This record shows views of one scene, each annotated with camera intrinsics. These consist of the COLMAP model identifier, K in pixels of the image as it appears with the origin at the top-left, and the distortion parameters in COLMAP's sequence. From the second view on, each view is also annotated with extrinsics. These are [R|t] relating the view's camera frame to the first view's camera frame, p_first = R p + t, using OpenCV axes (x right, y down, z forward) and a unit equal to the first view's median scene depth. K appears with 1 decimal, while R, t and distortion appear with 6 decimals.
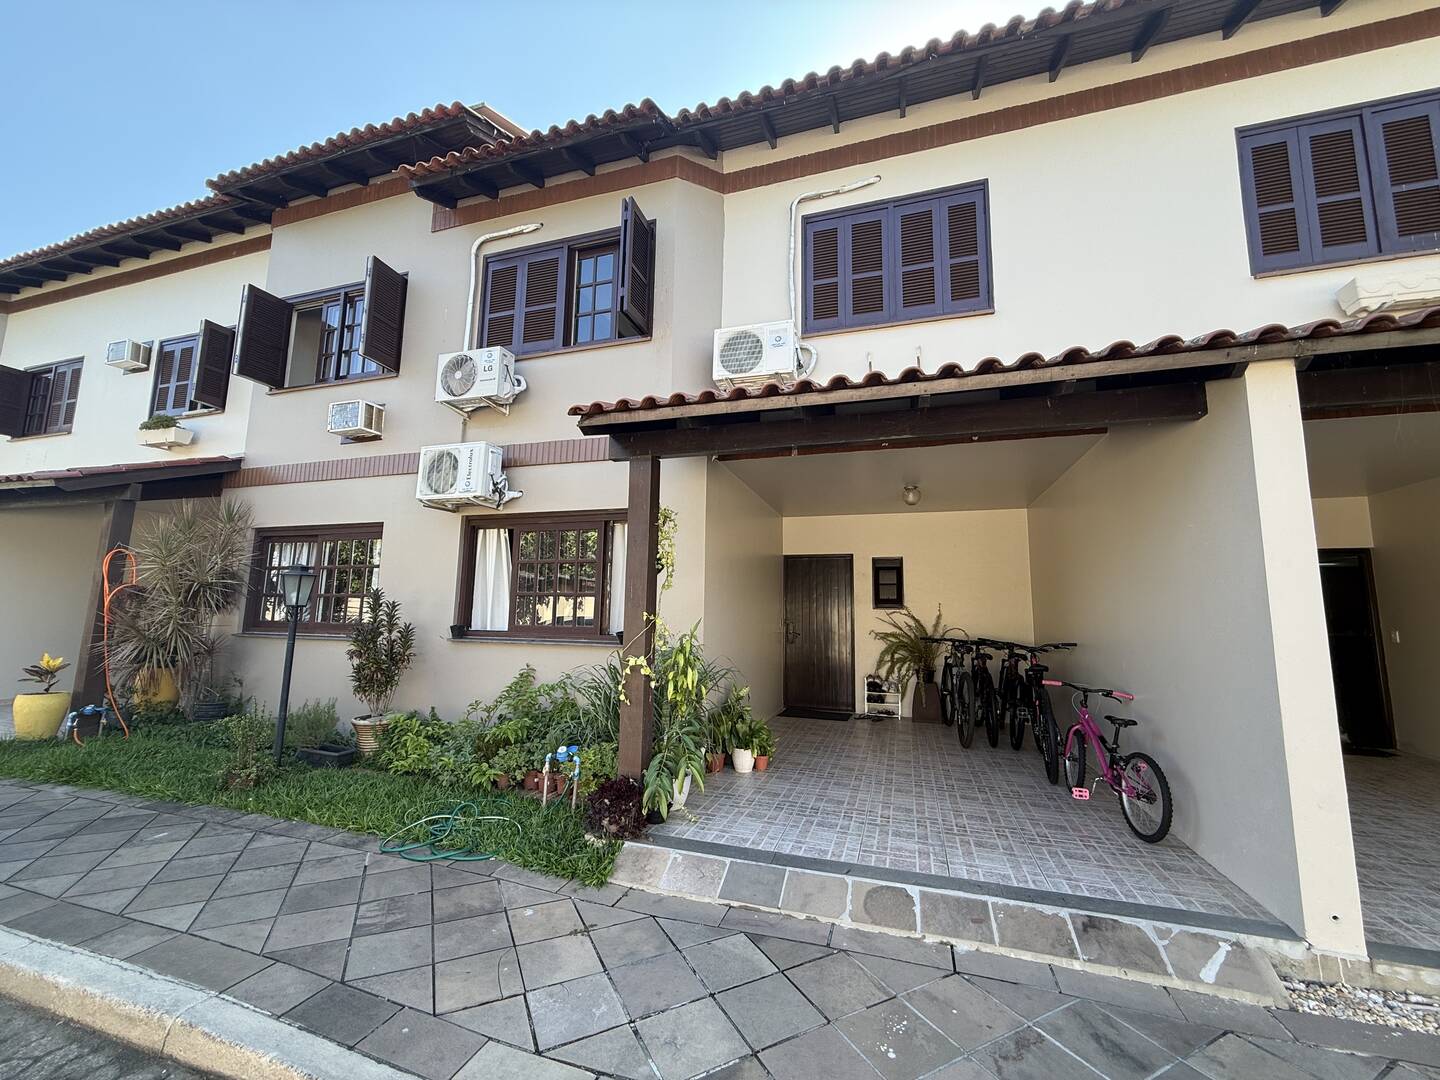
lens RADIAL K [[577.2, 0, 723.8], [0, 577.2, 539.0], [0, 0, 1]] dist [0.001088, -0.000013]
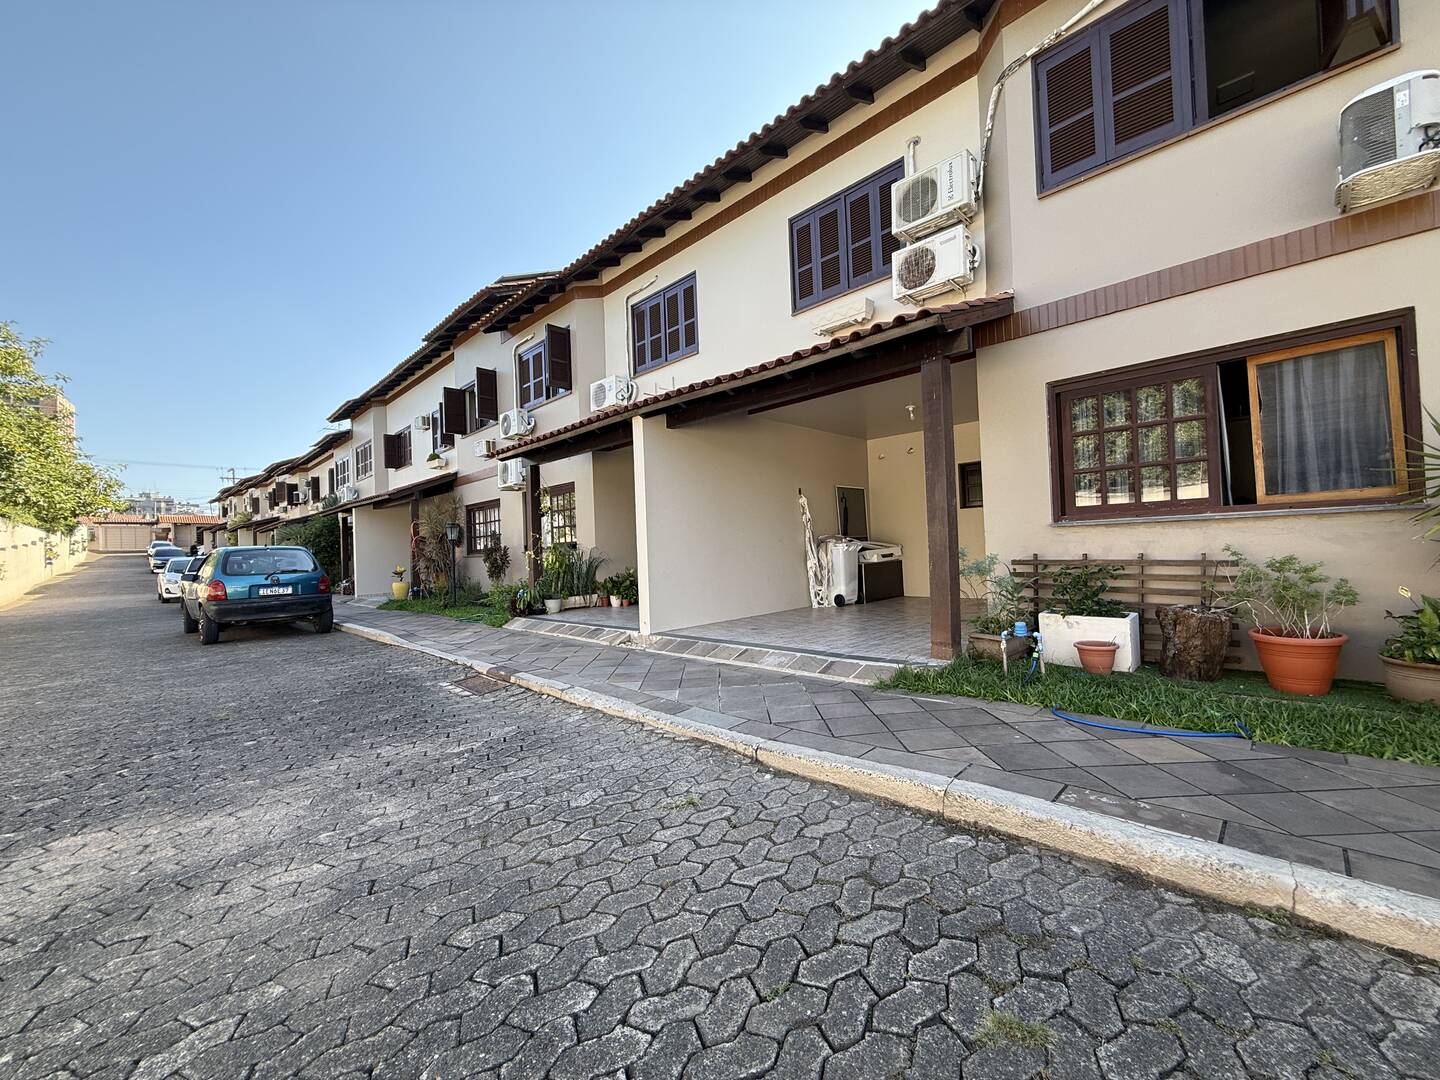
lens RADIAL K [[577.2, 0, 715.4], [0, 577.2, 541.6], [0, 0, 1]] dist [0.001088, -0.000013]
pose [[0.888122, -0.058127, -0.455918, 1.051854], [0.114093, 0.988803, 0.096184, 0.012966], [0.445222, -0.137440, 0.884809, -0.509420]]
